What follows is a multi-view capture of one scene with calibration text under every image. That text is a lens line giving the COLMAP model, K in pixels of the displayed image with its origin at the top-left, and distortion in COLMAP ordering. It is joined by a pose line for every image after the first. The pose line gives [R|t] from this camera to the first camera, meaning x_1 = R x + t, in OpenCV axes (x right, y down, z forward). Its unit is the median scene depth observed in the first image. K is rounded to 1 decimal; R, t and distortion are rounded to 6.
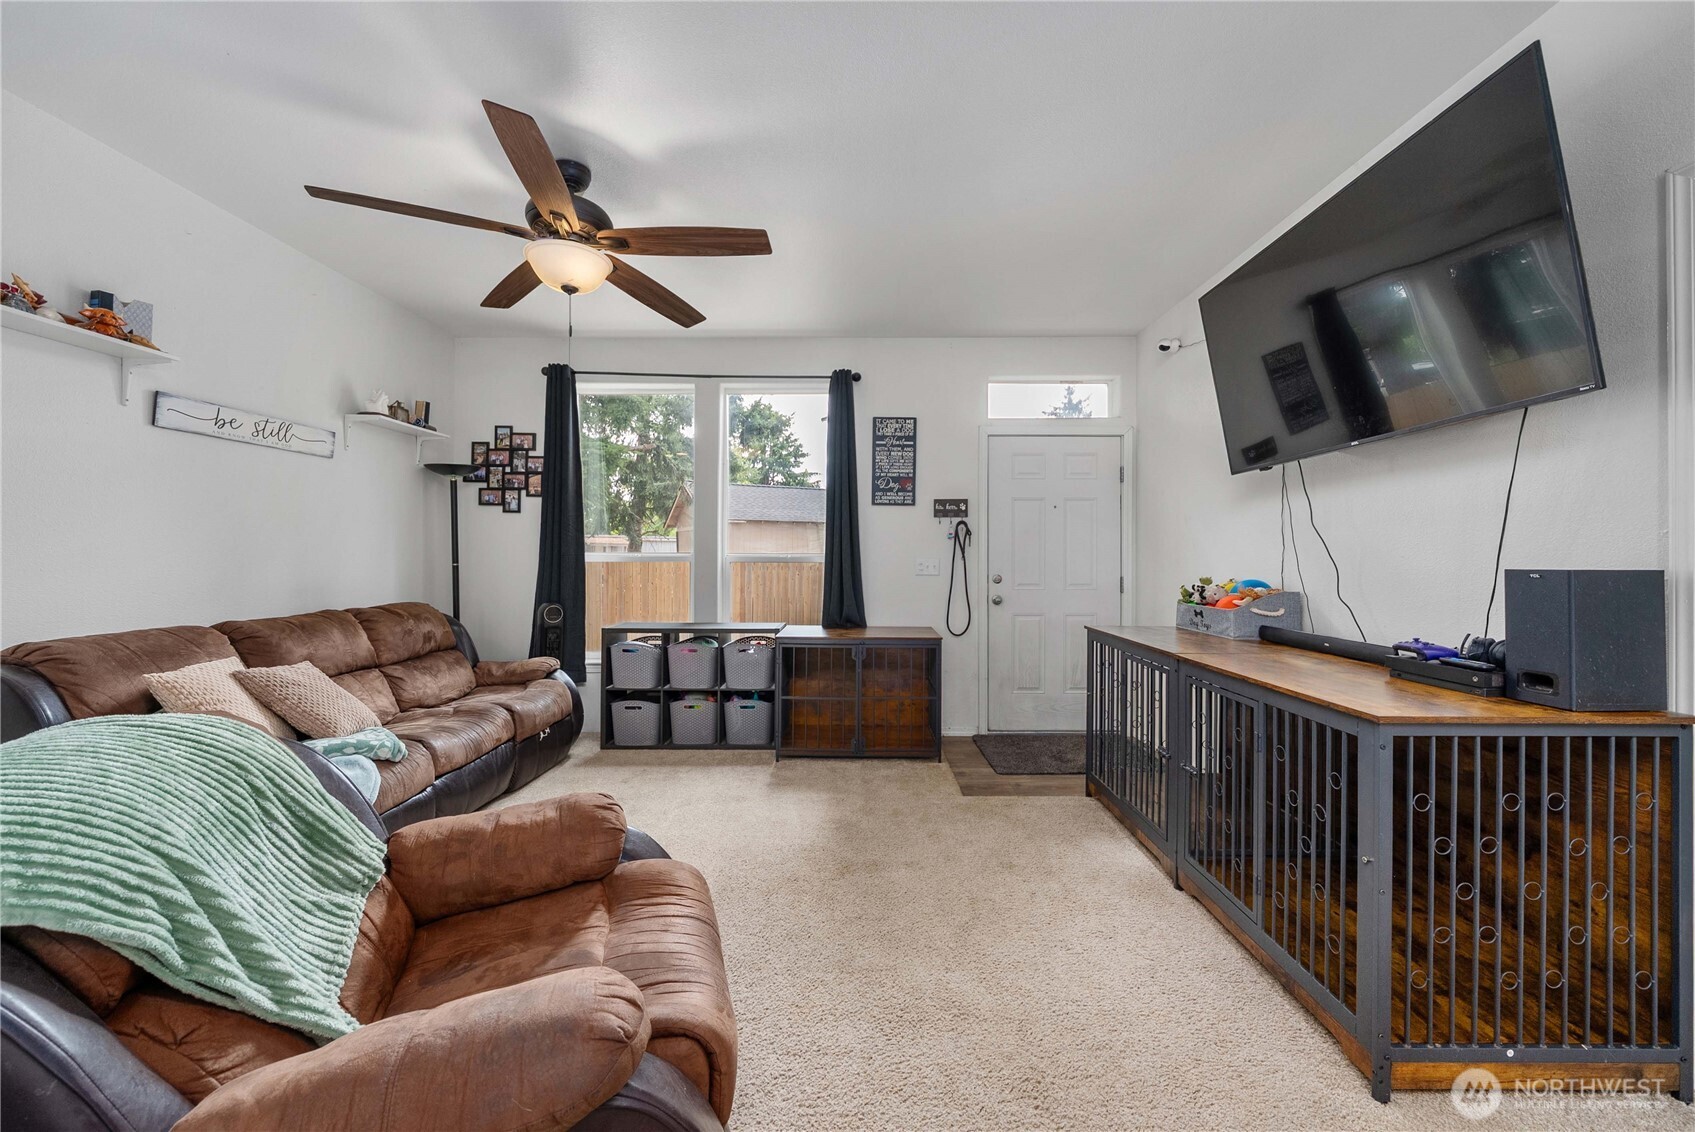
lens RADIAL K [[631.6, 0, 858.7], [0, 631.6, 554.5], [0, 0, 1]] dist [-0.013017, 0.001290]
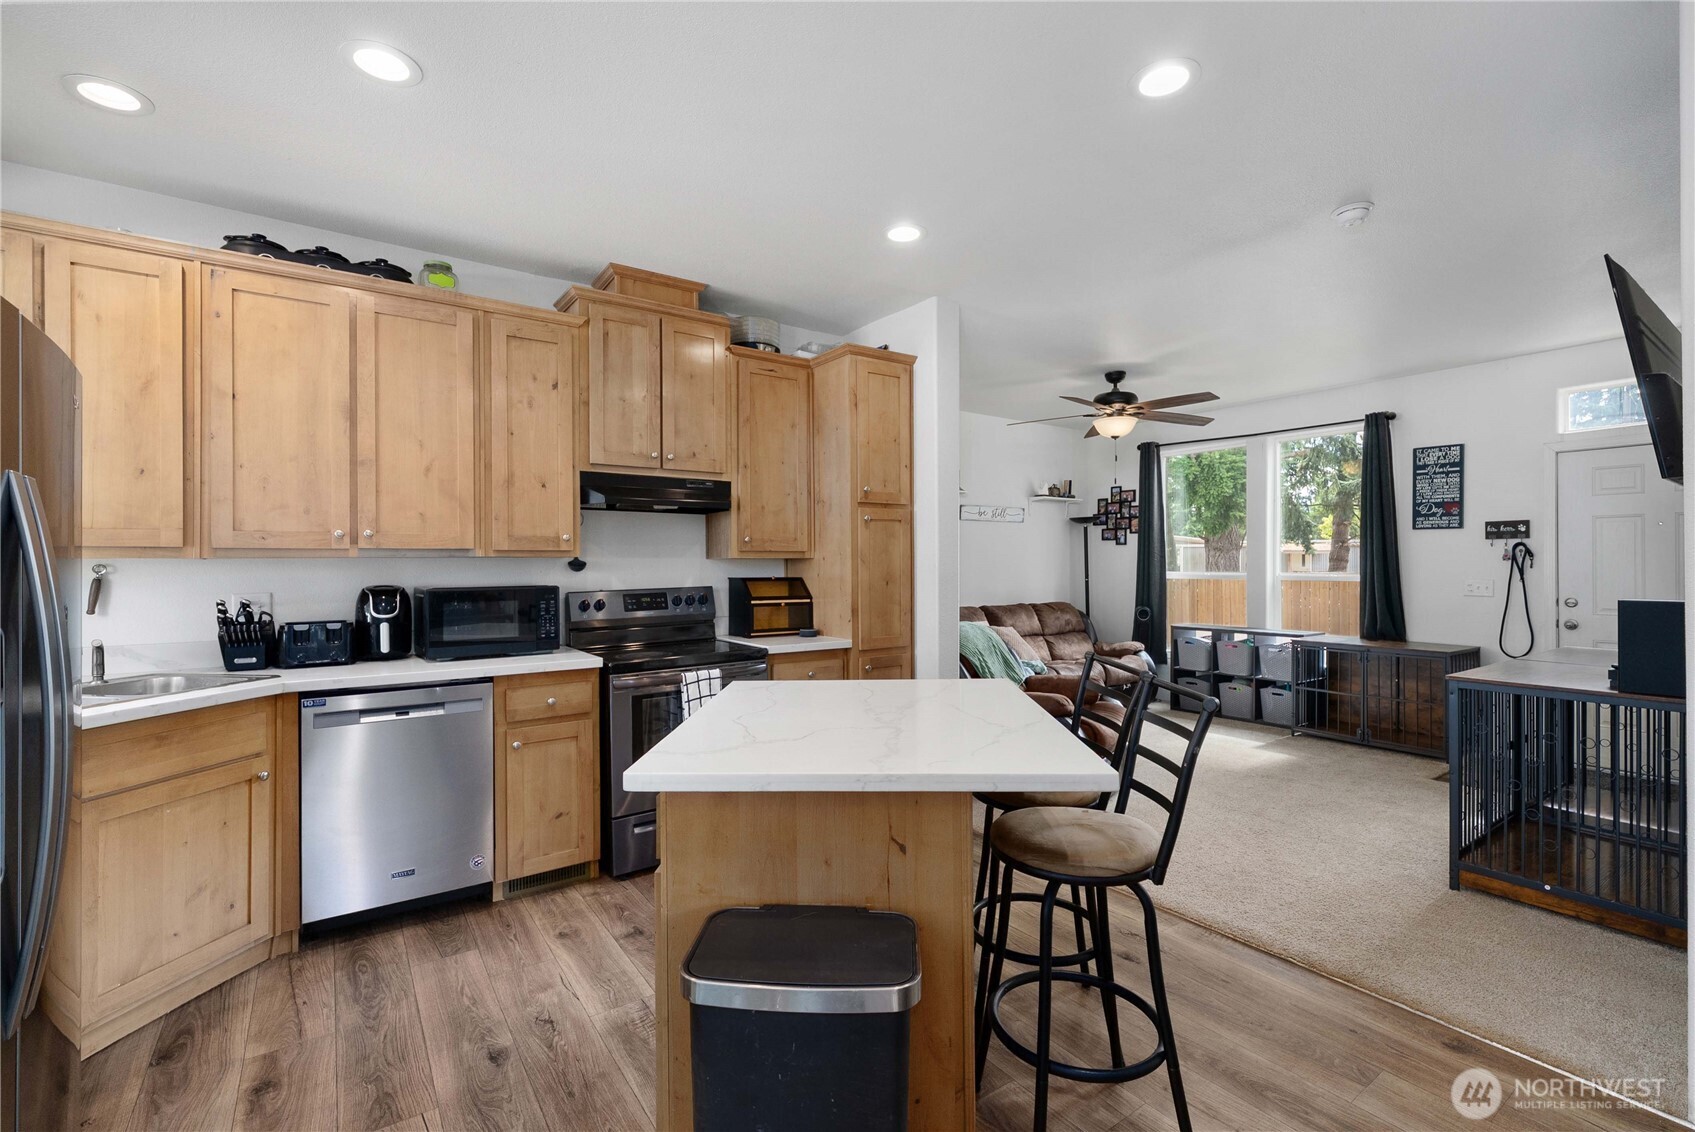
lens RADIAL K [[740.2, 0, 846.9], [0, 740.2, 566.2], [0, 0, 1]] dist [0.002765, 0.002268]
pose [[0.571668, -0.000153, -0.820485, 0.516665], [0.003690, 0.999990, 0.002385, -0.022301], [0.820477, -0.004390, 0.571663, -0.535598]]
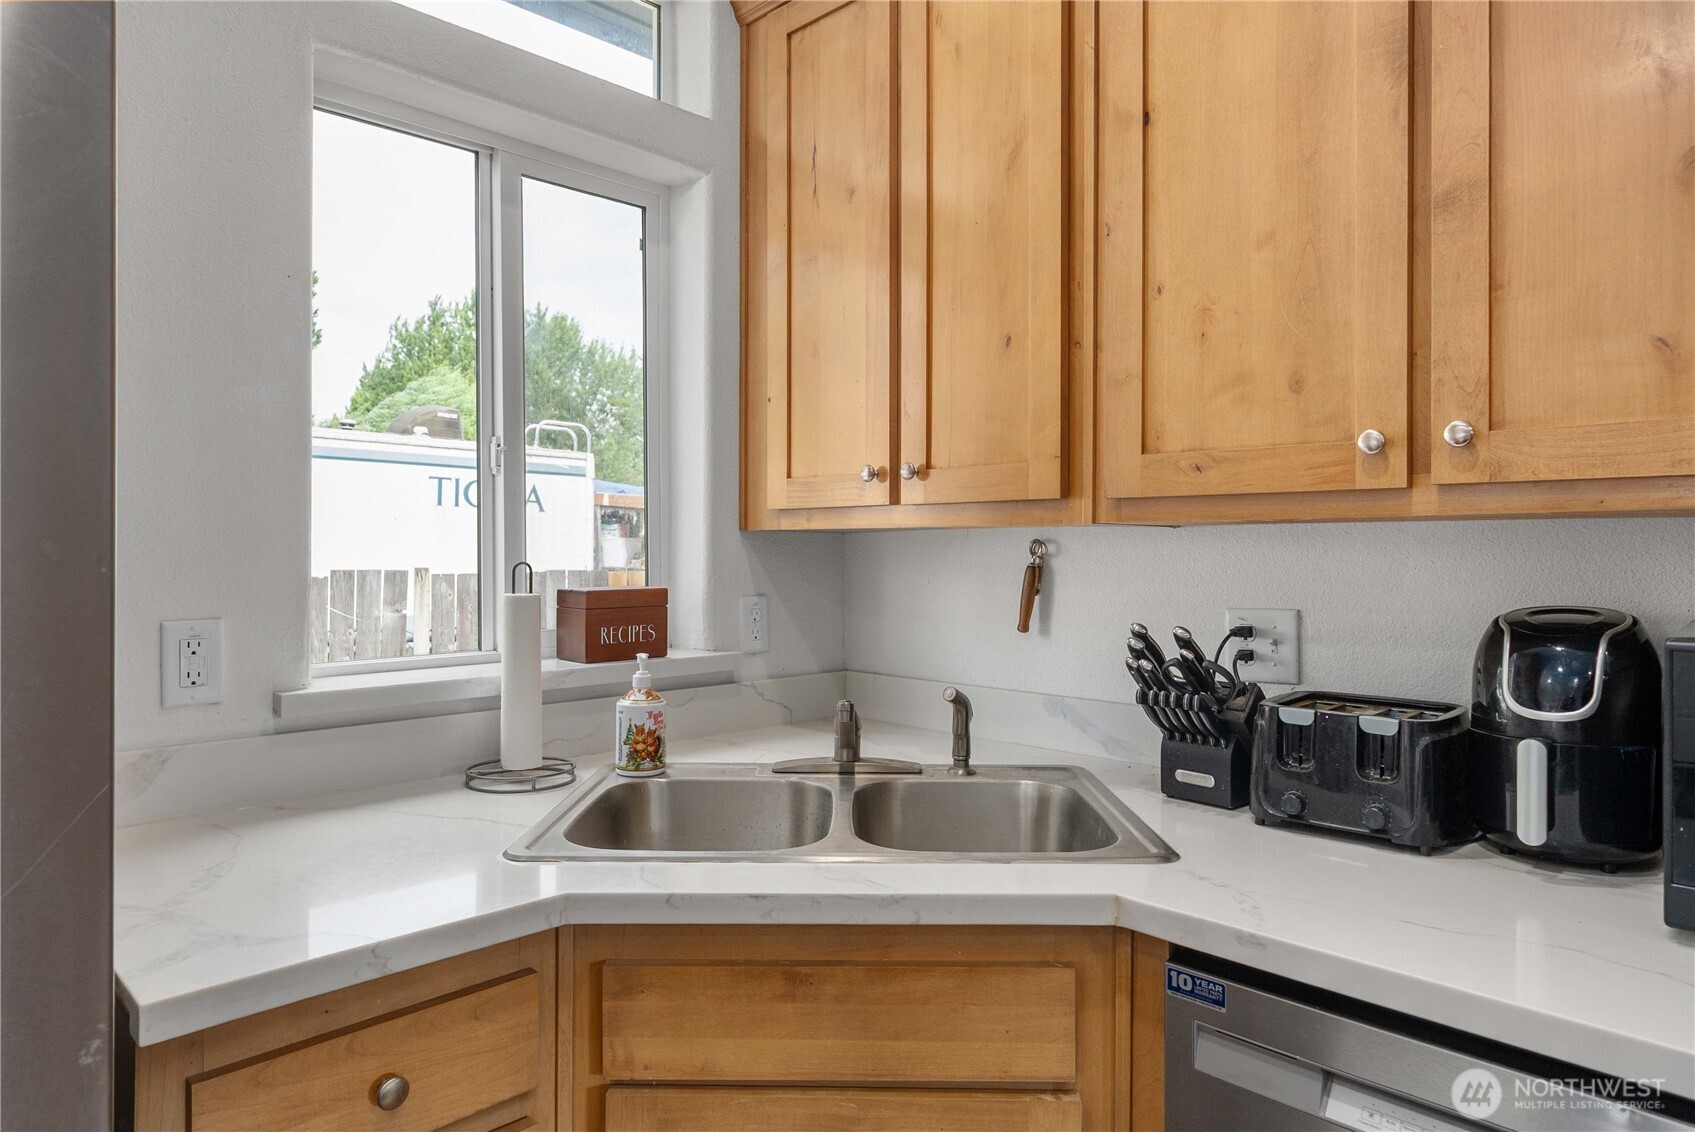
lens RADIAL K [[1021.4, 0, 848.4], [0, 1021.4, 544.8], [0, 0, 1]] dist [0.002018, 0.001062]
pose [[-0.710242, -0.000591, -0.703958, 0.028952], [-0.000561, 1.000000, -0.000274, -0.021796], [0.703958, 0.000200, -0.710242, -0.428513]]
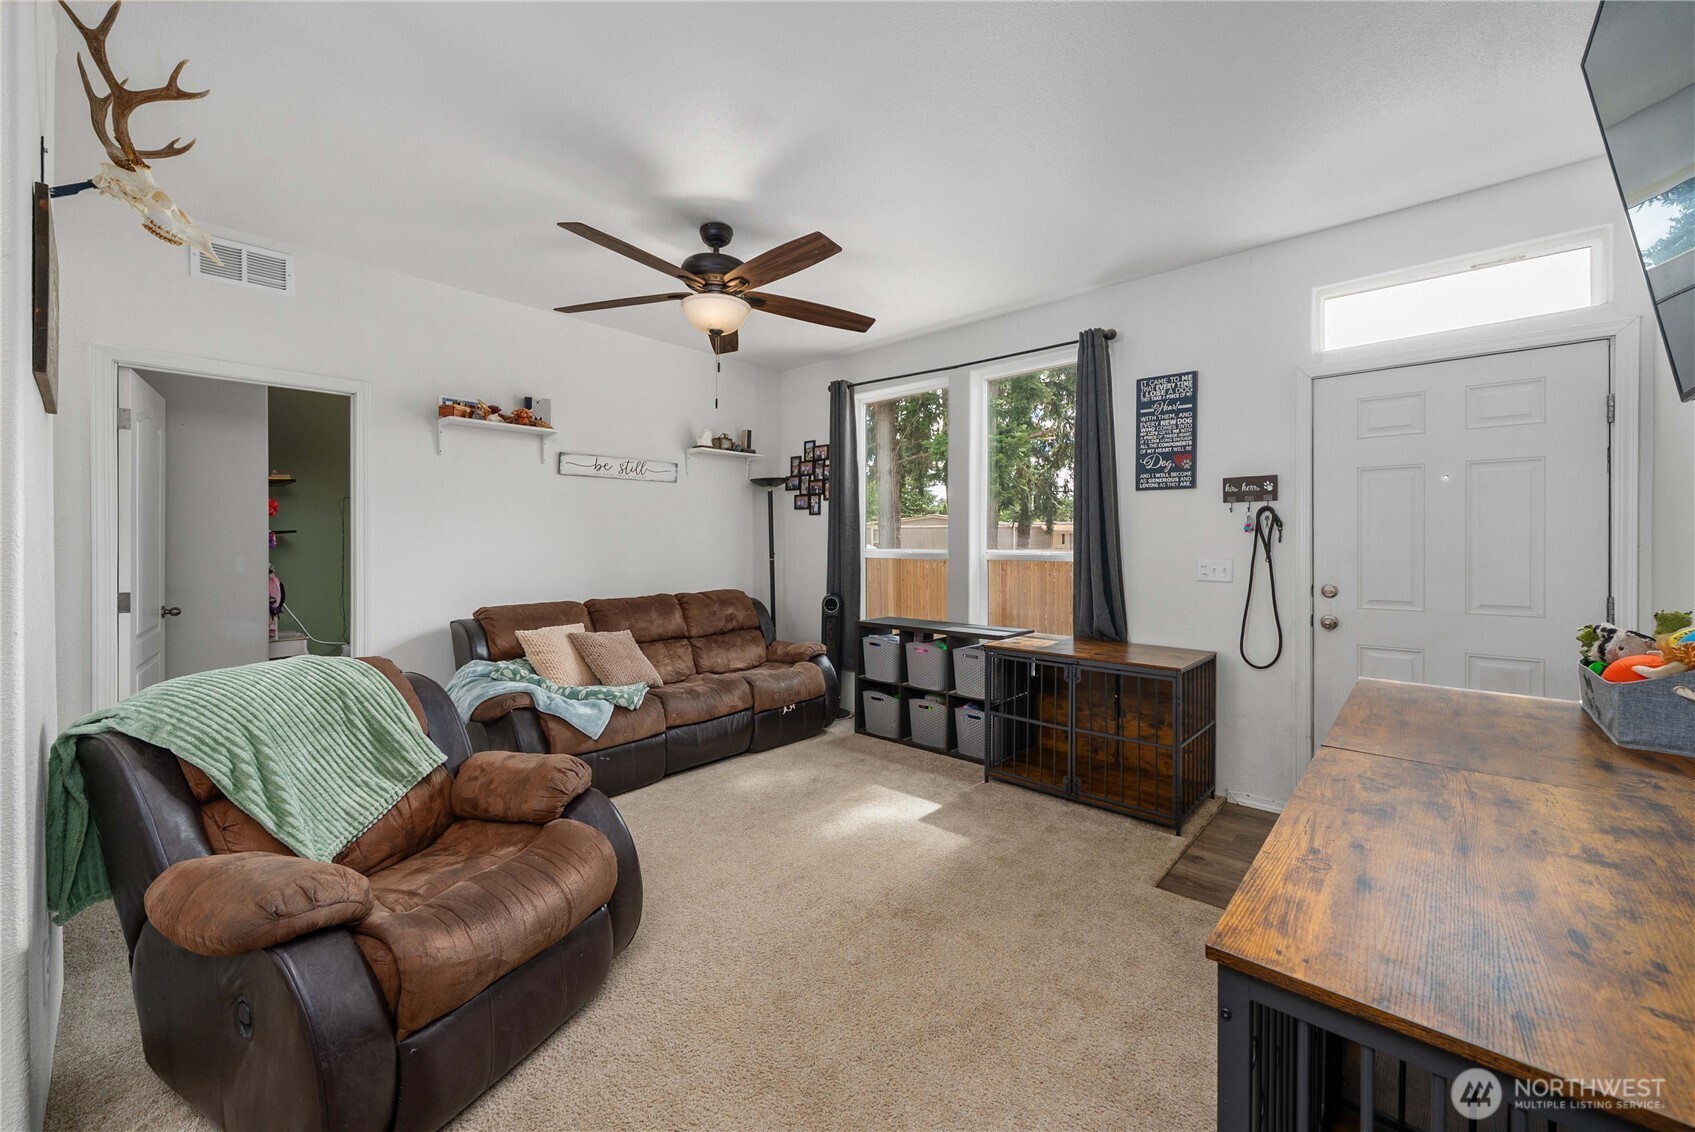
lens RADIAL K [[631.6, 0, 843.1], [0, 631.6, 549.8], [0, 0, 1]] dist [-0.013017, 0.001290]
pose [[0.735994, 0.006139, -0.676960, 0.290196], [0.003903, 0.999904, 0.013312, -0.016014], [0.676976, -0.012440, 0.735900, 0.164416]]
